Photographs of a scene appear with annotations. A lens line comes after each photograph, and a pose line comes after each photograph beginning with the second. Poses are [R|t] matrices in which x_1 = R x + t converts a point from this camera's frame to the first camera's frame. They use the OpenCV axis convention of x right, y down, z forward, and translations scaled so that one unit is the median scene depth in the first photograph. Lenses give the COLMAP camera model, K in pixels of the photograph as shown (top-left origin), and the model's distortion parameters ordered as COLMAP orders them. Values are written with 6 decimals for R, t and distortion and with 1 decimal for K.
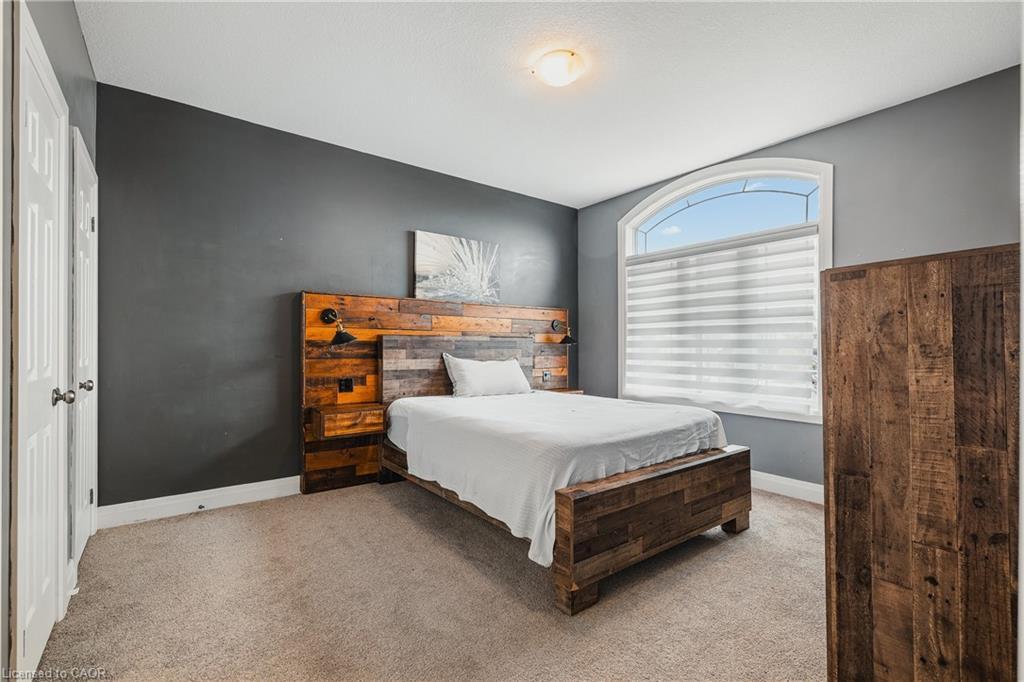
lens RADIAL K [[447.4, 0, 512.0], [0, 447.4, 341.0], [0, 0, 1]] dist [0.000711, -0.000027]
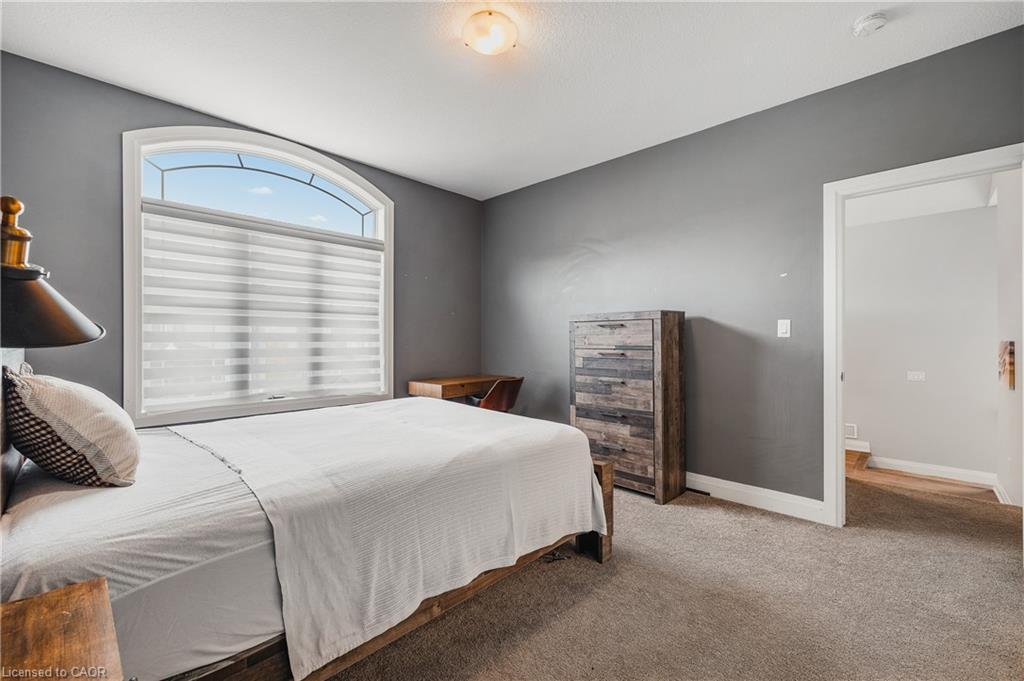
lens RADIAL K [[430.4, 0, 512.8], [0, 430.4, 333.7], [0, 0, 1]] dist [-0.000090, -0.000024]
pose [[-0.149315, 0.009989, 0.988739, -0.490484], [-0.014042, 0.999827, -0.012222, 0.002804], [-0.988690, -0.015709, -0.149148, 0.694667]]
